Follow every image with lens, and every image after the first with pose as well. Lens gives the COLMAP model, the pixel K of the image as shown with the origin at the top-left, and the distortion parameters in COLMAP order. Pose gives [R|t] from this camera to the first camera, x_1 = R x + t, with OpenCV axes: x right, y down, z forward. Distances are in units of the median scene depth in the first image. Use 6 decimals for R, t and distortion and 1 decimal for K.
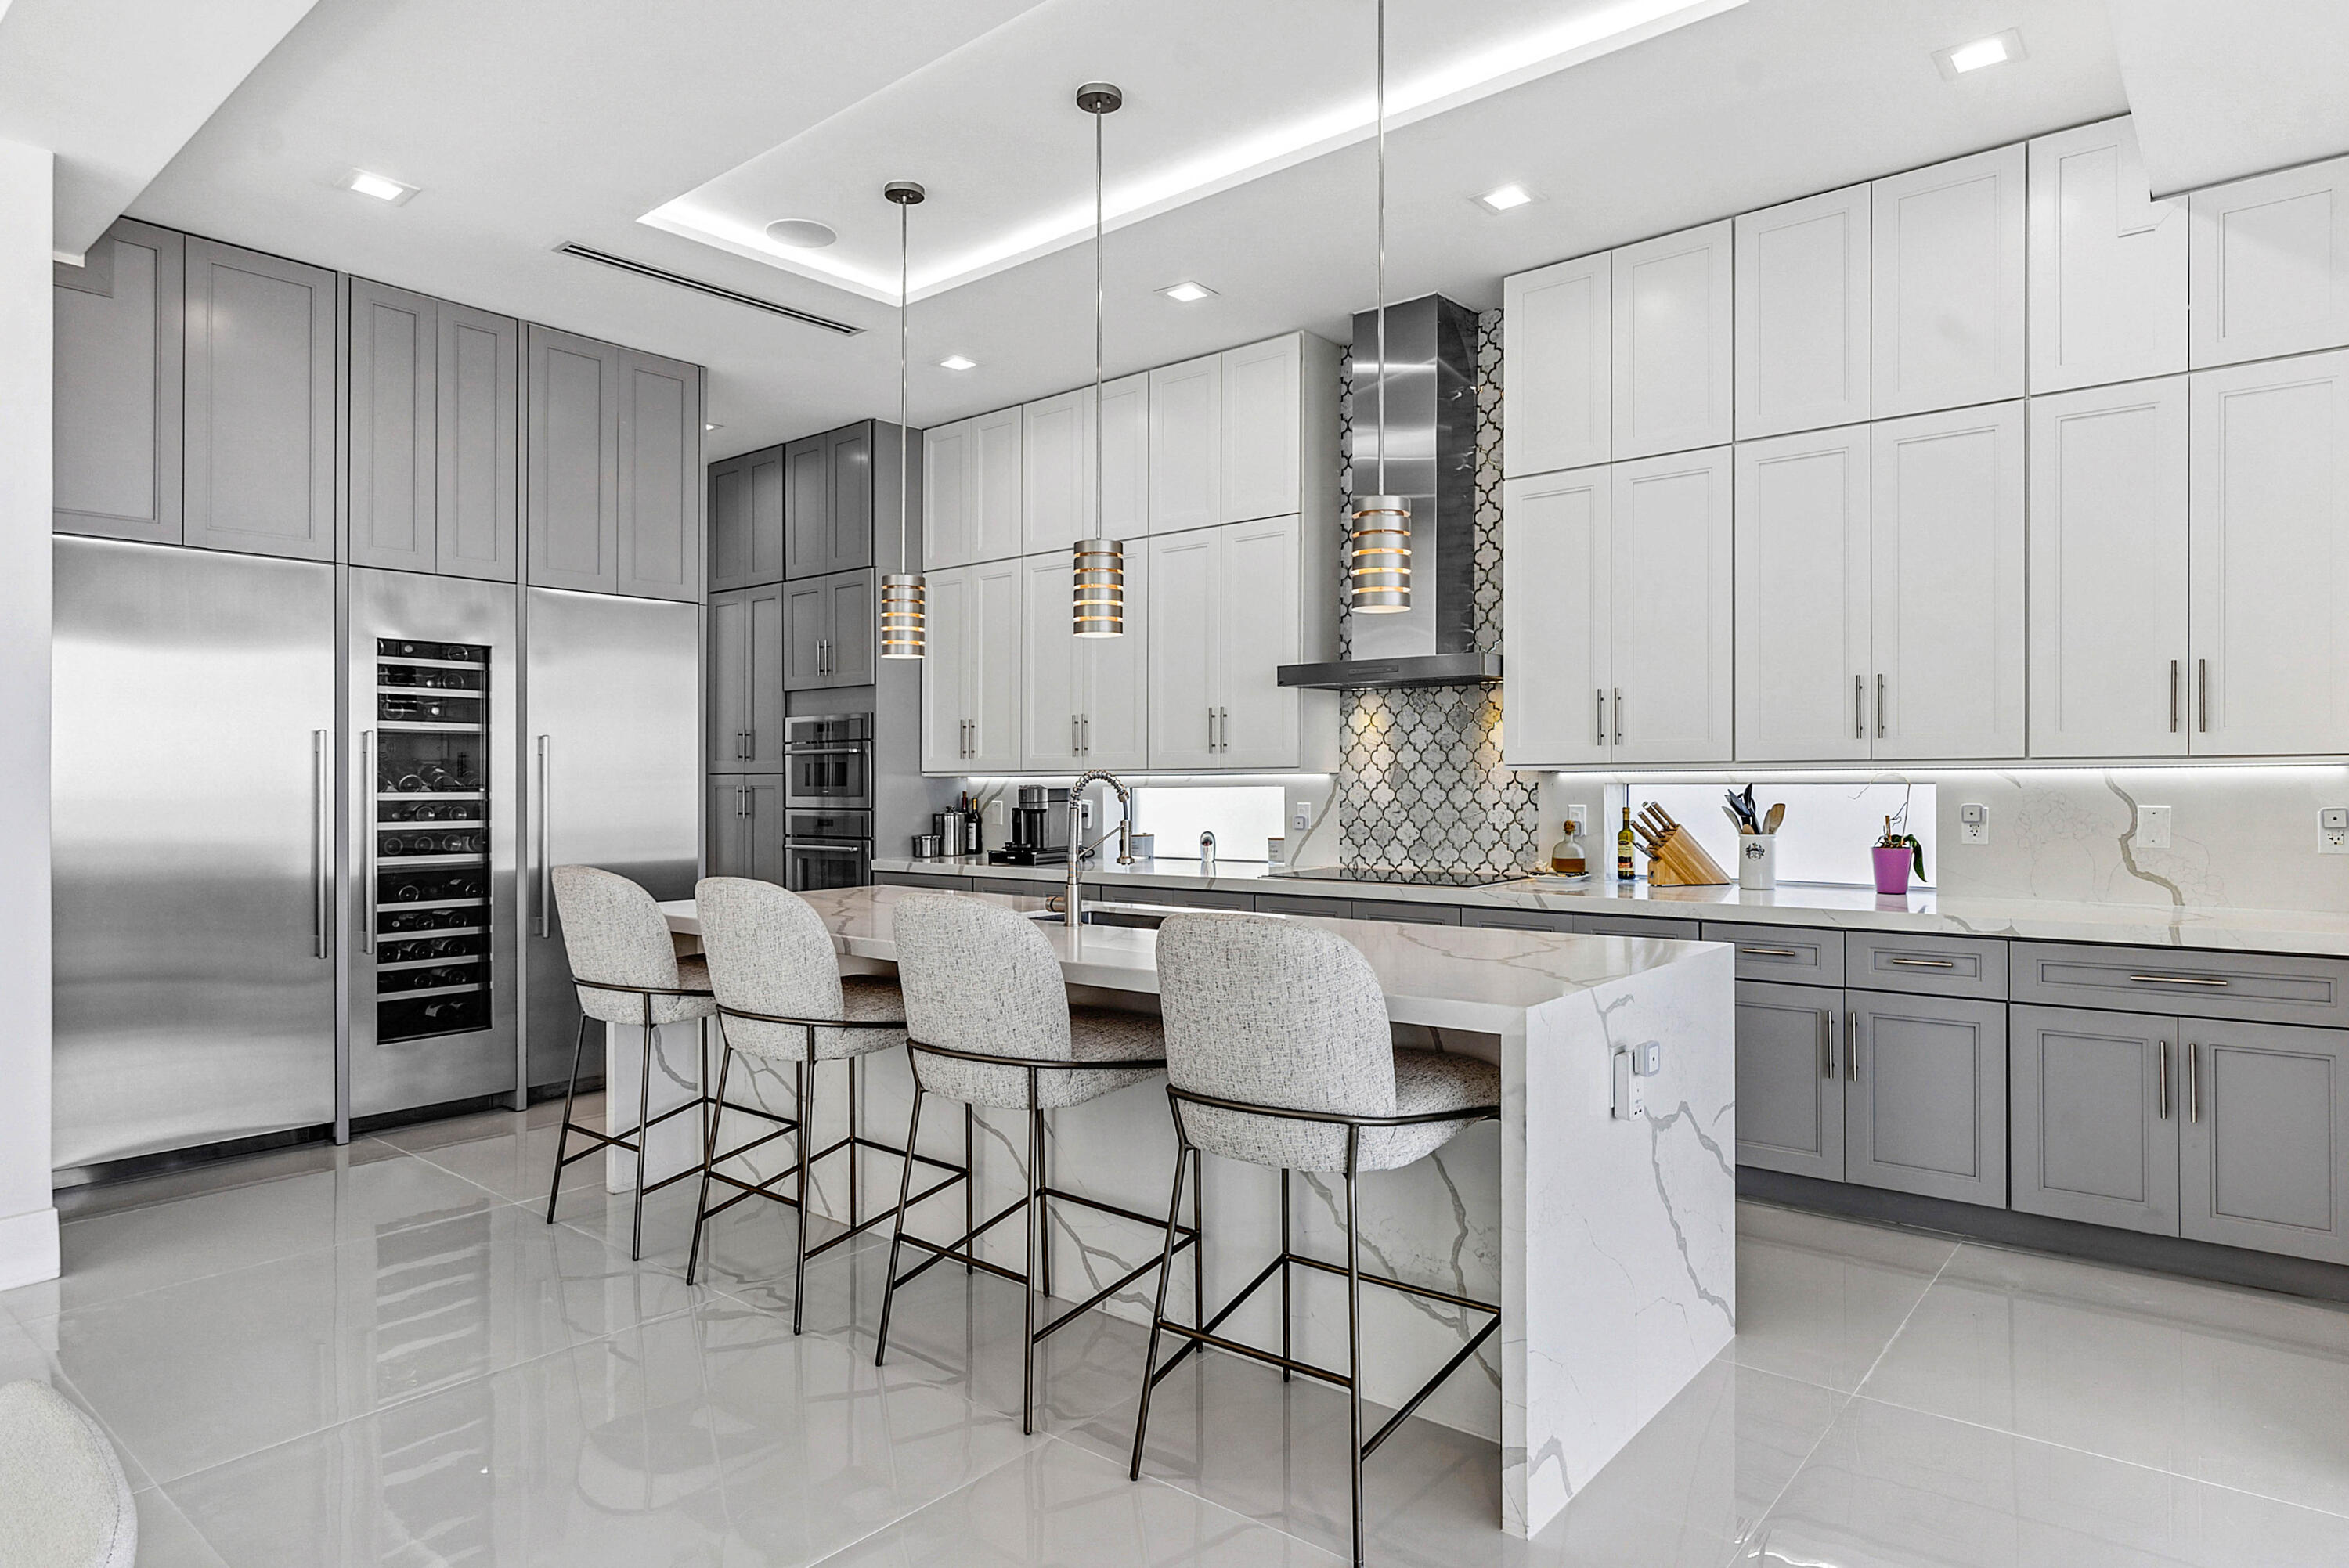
lens RADIAL K [[1342.4, 0, 1184.3], [0, 1342.4, 778.9], [0, 0, 1]] dist [-0.003264, -0.000481]
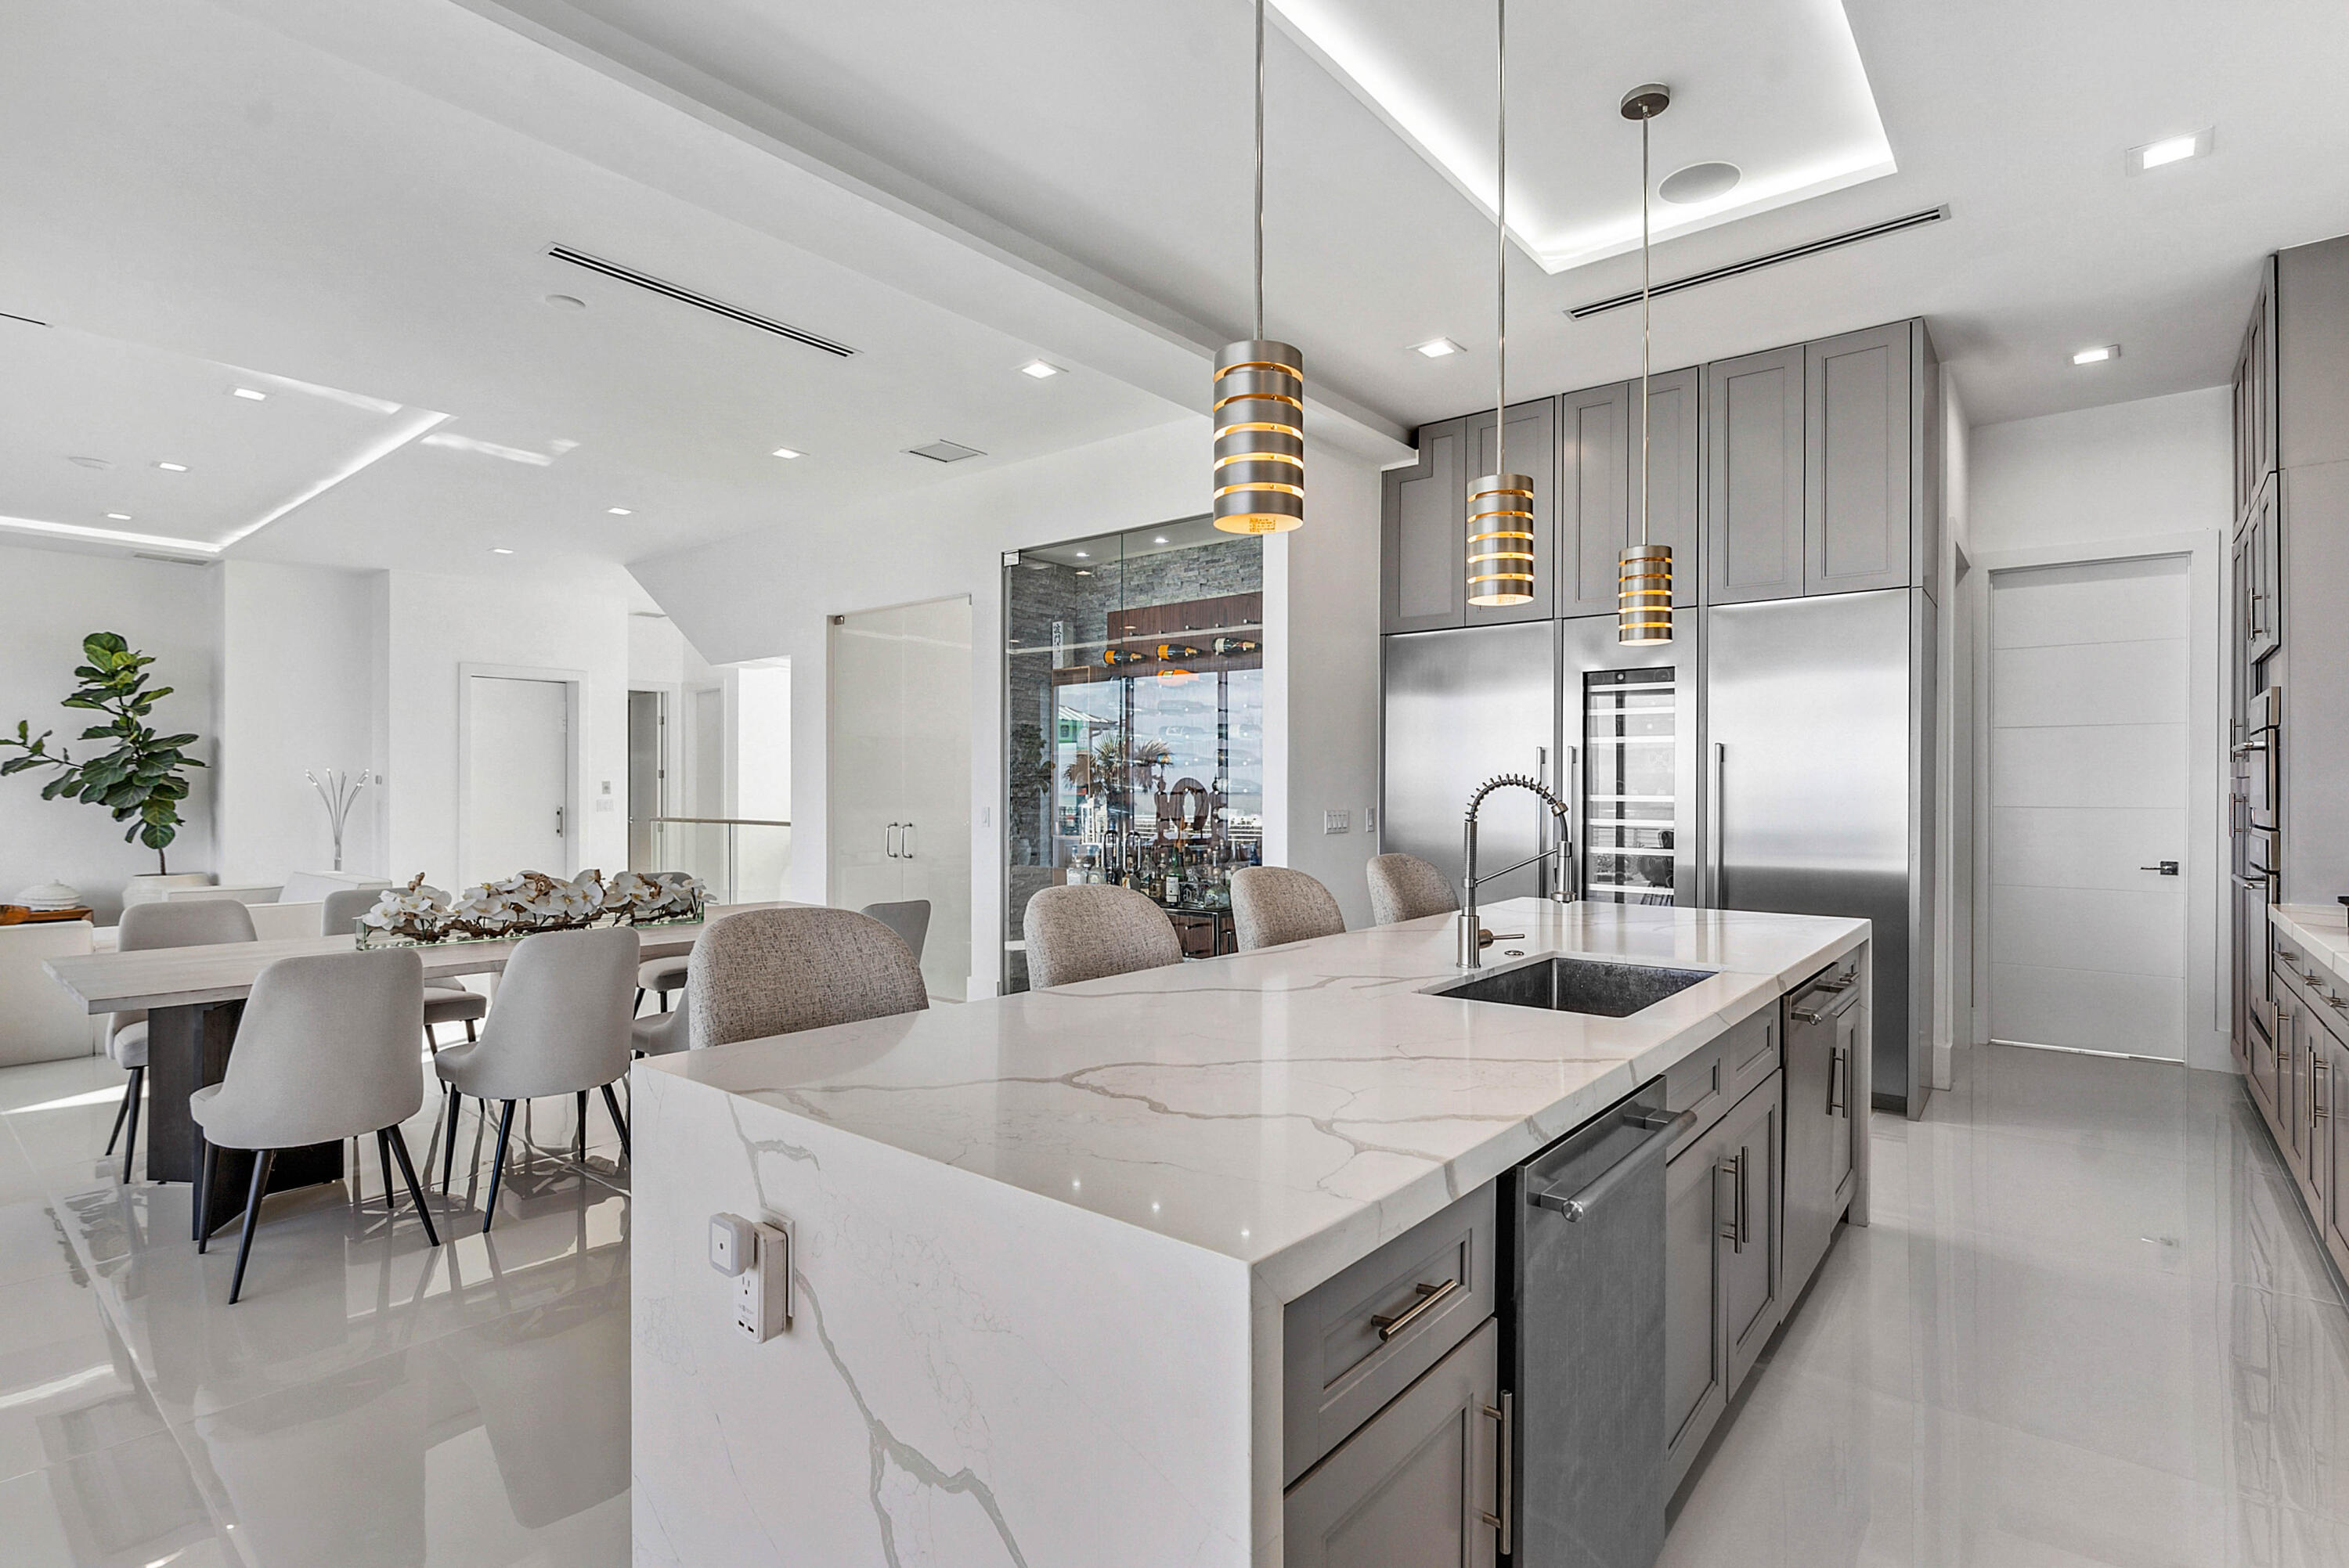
lens RADIAL K [[1104.6, 0, 1183.0], [0, 1104.6, 777.7], [0, 0, 1]] dist [-0.006599, 0.001218]
pose [[0.006287, -0.003456, -0.999974, 0.732020], [-0.000842, 0.999994, -0.003461, -0.002041], [0.999980, 0.000864, 0.006284, 1.037901]]
